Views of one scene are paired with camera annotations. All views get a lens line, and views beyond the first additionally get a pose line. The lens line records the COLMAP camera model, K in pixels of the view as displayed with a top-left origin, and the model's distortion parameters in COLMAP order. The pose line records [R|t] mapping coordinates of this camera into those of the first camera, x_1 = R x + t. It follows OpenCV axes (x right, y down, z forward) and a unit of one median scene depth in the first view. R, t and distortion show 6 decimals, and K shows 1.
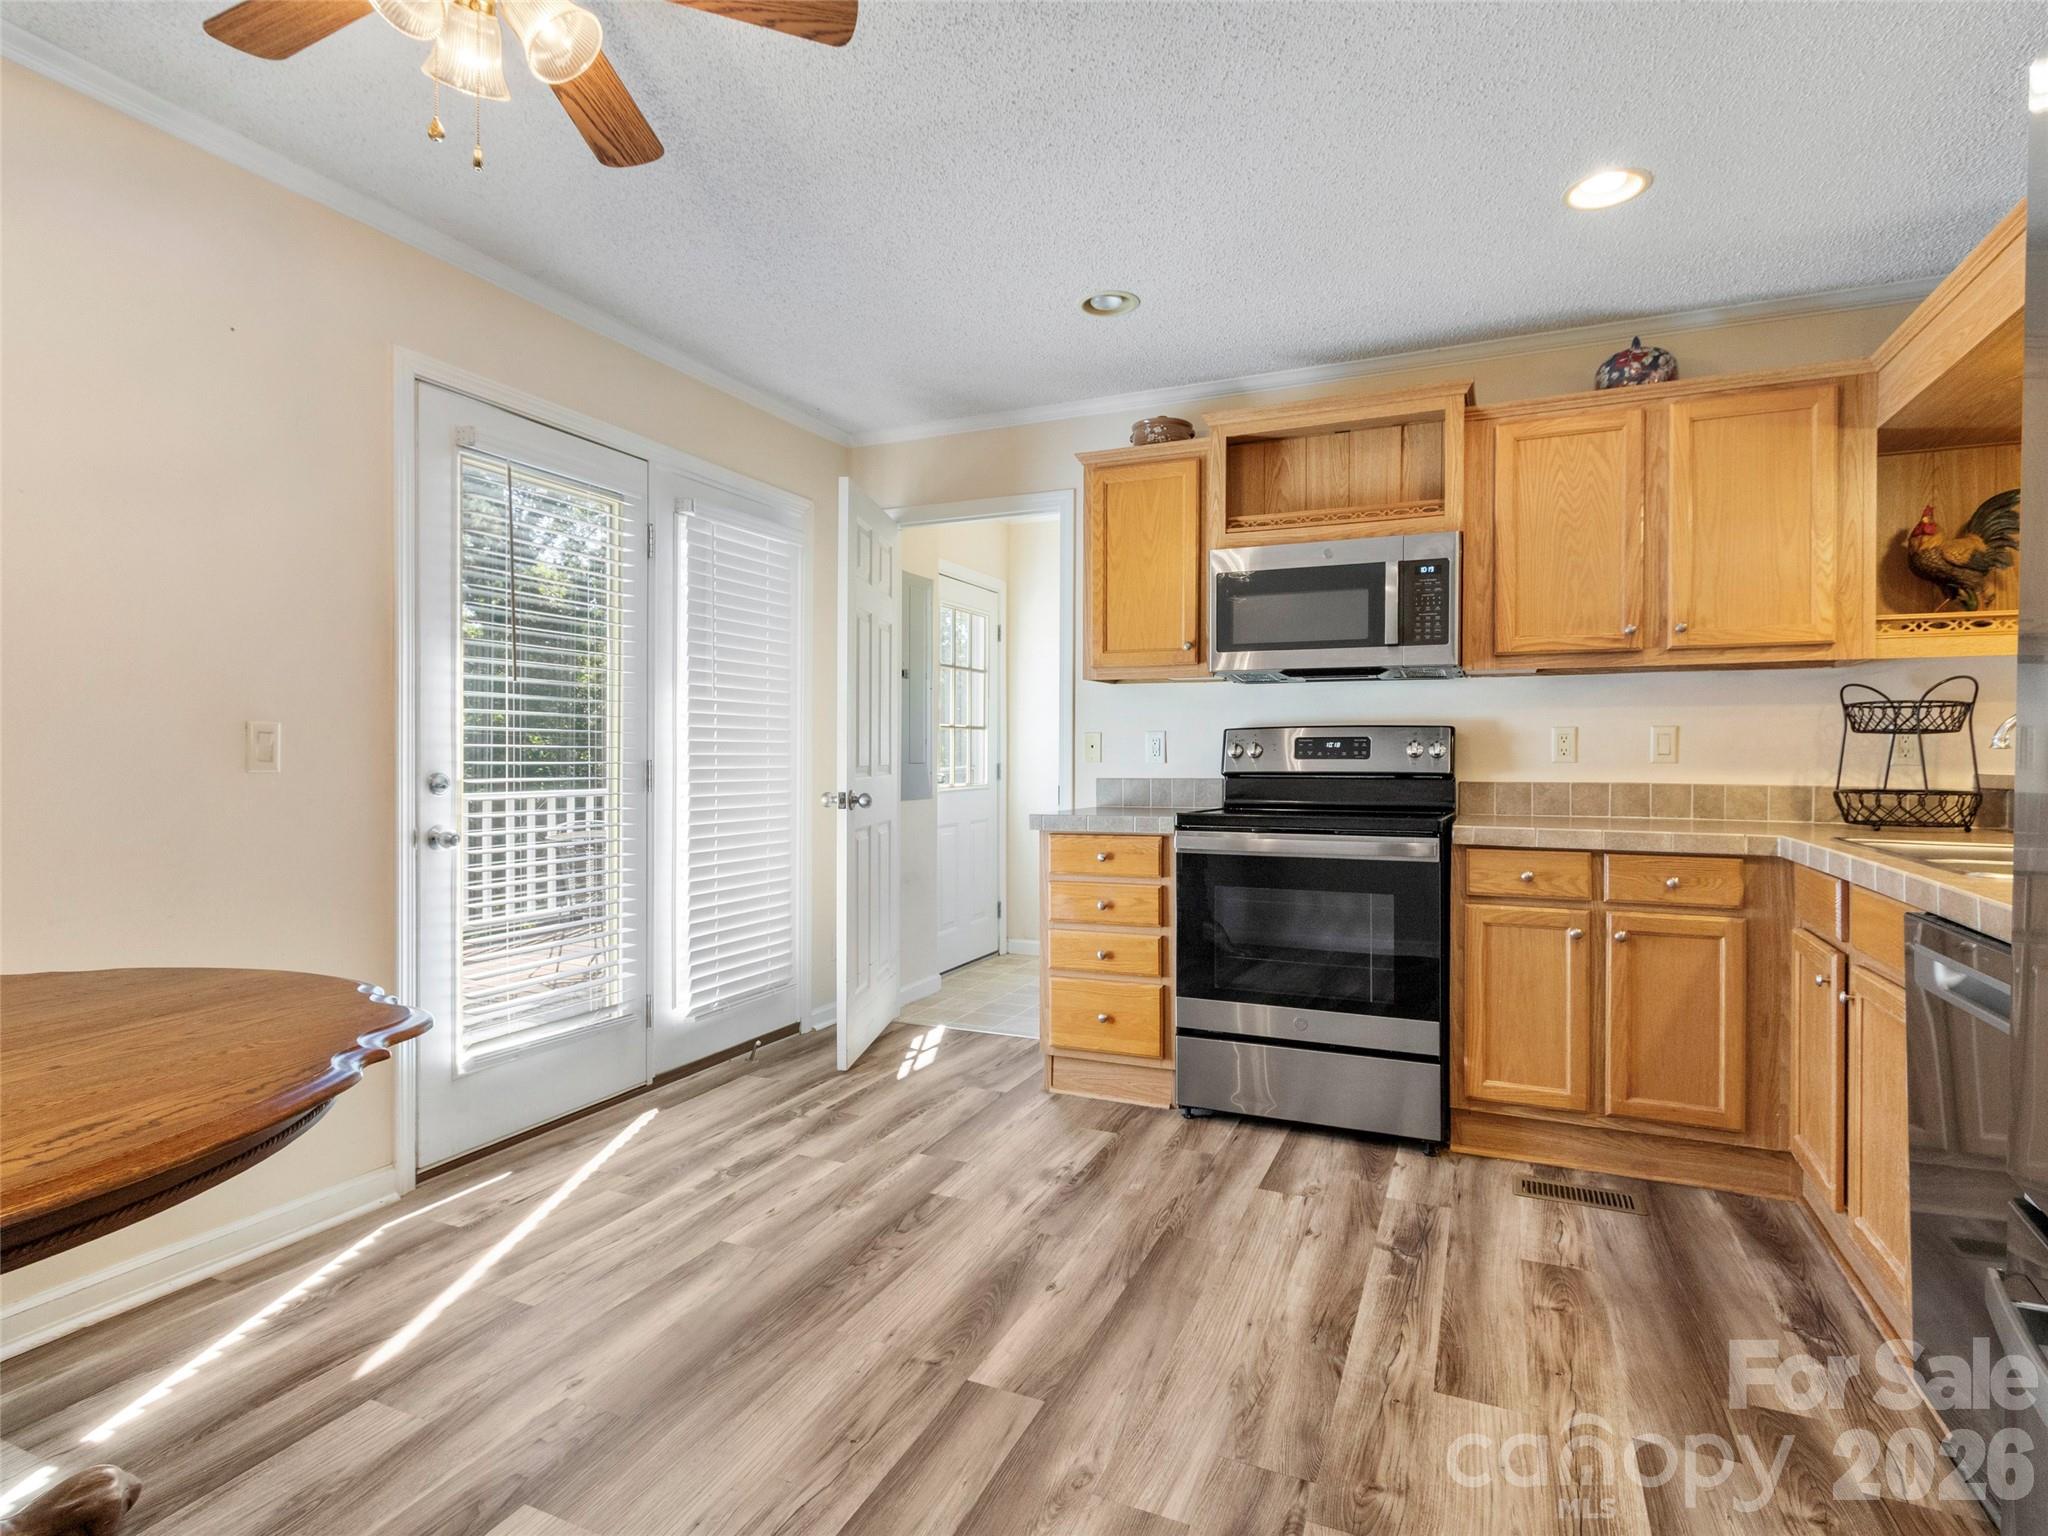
lens RADIAL K [[1066.9, 0, 1024.0], [0, 1066.9, 768.0], [0, 0, 1]] dist [0.000130, 0.000127]
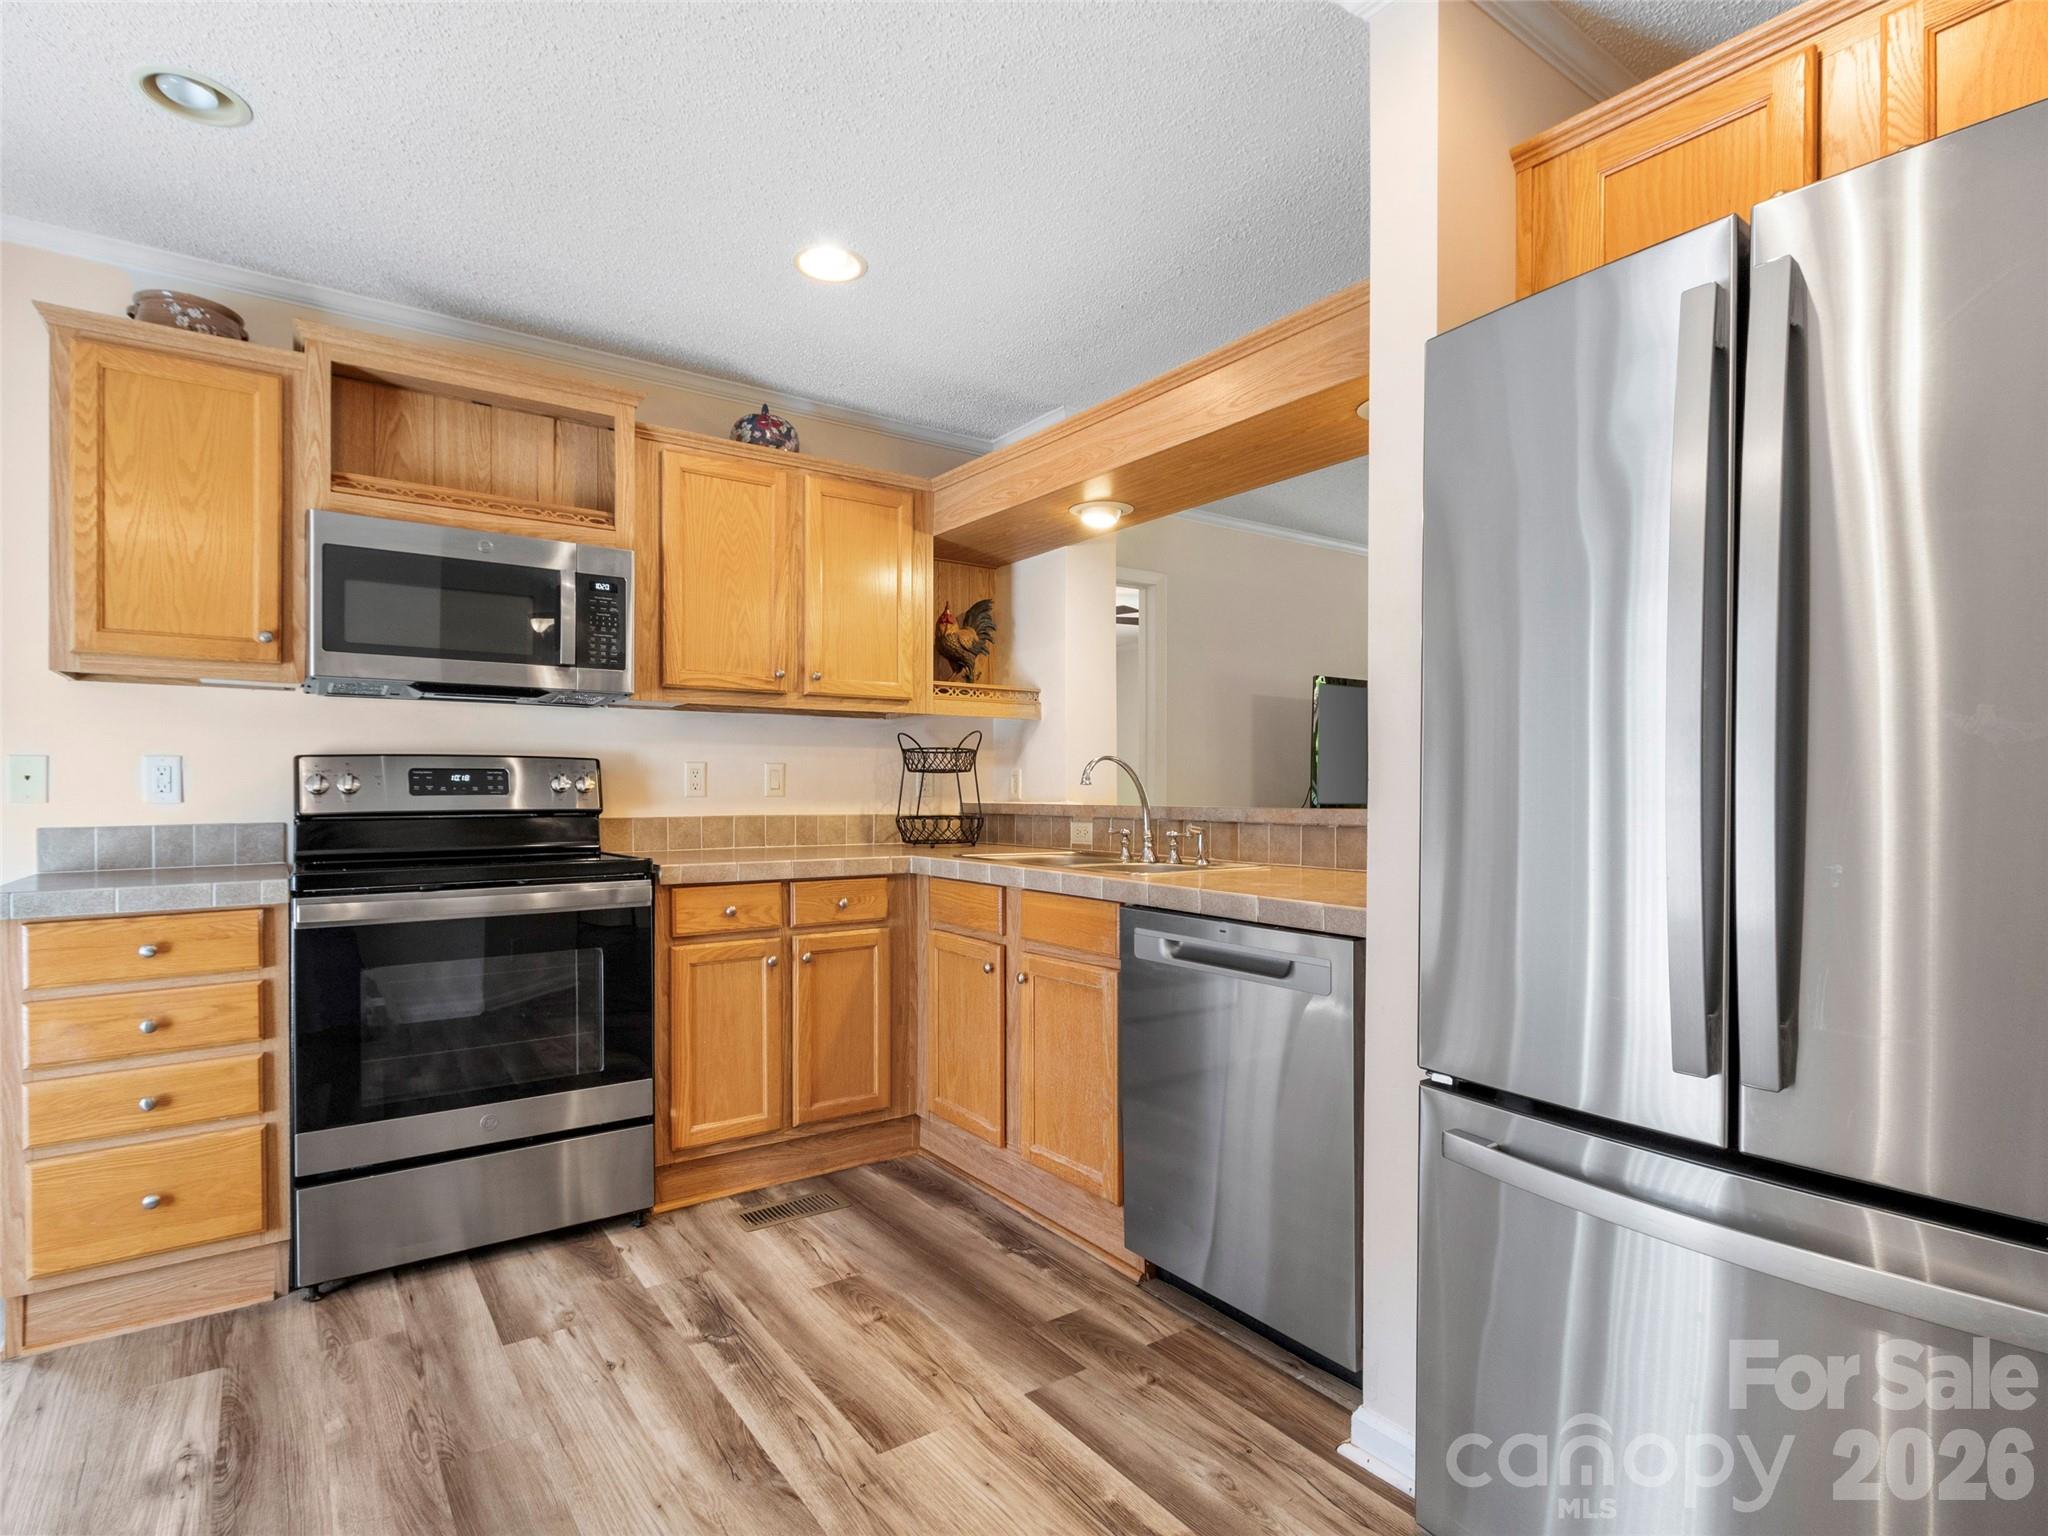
lens RADIAL K [[1041.4, 0, 1024.7], [0, 1041.4, 795.3], [0, 0, 1]] dist [0.000012, -0.000574]
pose [[0.506446, -0.007095, 0.862242, -0.225689], [0.012157, 0.999926, 0.001087, -0.004530], [-0.862186, 0.009932, 0.506495, 0.261480]]
